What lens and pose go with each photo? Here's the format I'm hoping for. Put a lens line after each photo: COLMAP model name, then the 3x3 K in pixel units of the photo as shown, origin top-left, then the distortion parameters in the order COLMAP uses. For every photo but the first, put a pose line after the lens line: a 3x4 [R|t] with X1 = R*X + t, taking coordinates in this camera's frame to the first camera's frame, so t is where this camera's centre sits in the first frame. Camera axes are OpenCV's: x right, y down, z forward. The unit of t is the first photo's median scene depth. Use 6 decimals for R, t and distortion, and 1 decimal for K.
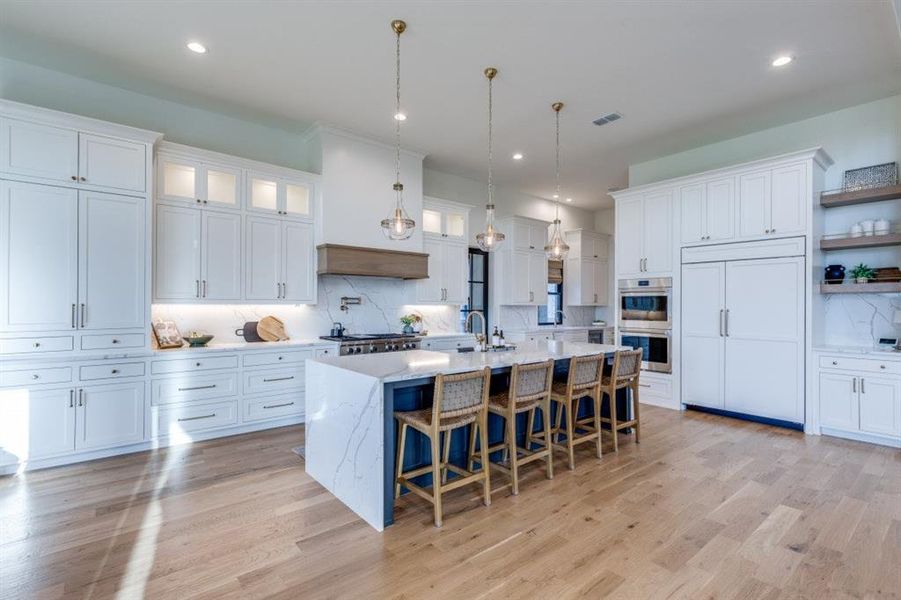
lens RADIAL K [[421.2, 0, 449.8], [0, 421.2, 305.2], [0, 0, 1]] dist [0.002244, 0.000285]
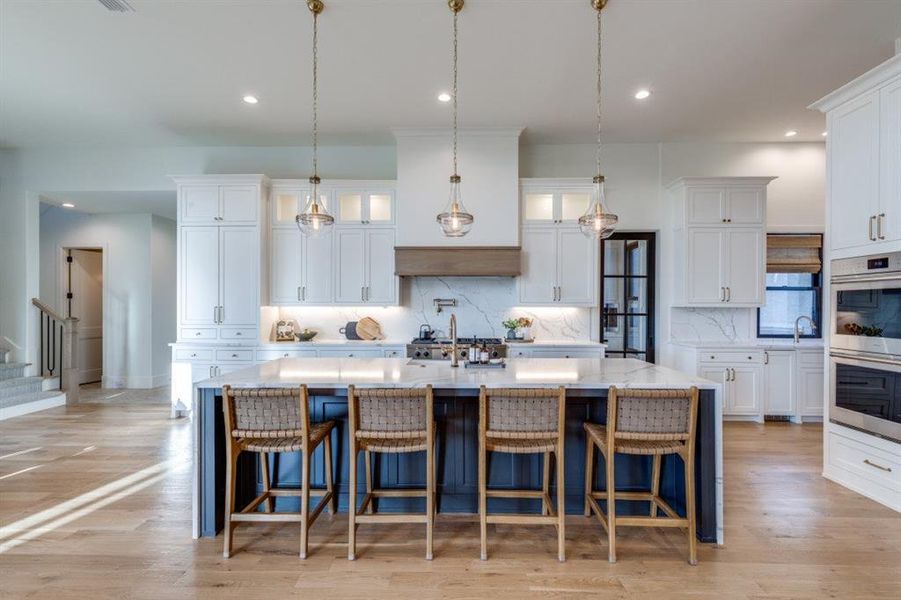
lens RADIAL K [[413.8, 0, 451.6], [0, 413.8, 309.4], [0, 0, 1]] dist [0.002903, 0.000280]
pose [[0.753021, 0.002483, -0.657992, 0.424773], [0.000174, 0.999992, 0.003973, 0.001191], [0.657997, -0.003106, 0.753014, 0.307408]]
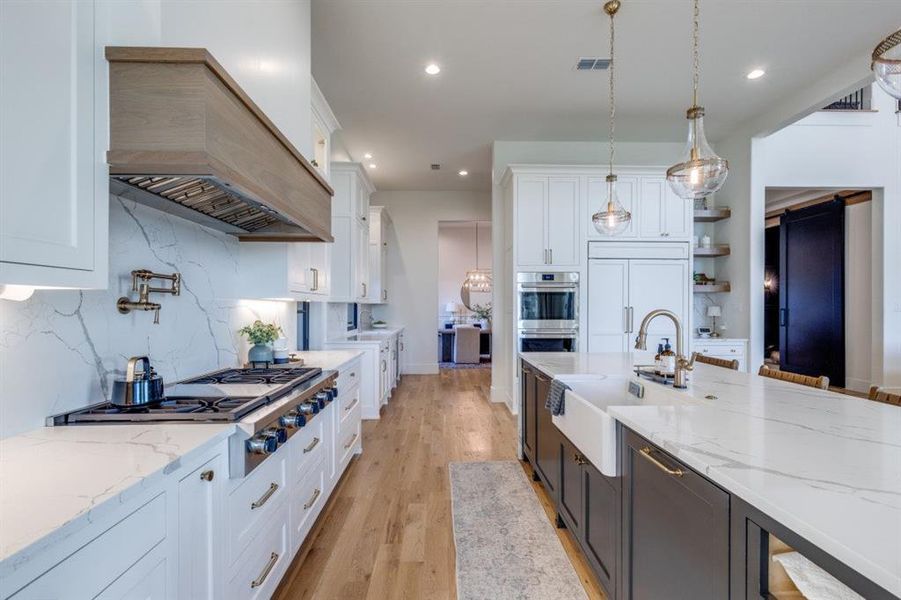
lens RADIAL K [[421.2, 0, 449.8], [0, 421.2, 305.2], [0, 0, 1]] dist [0.002244, 0.000285]
pose [[0.619584, 0.001417, 0.784929, -0.366865], [-0.001101, 0.999999, -0.000936, 0.006976], [-0.784930, -0.000284, 0.619585, 0.654276]]
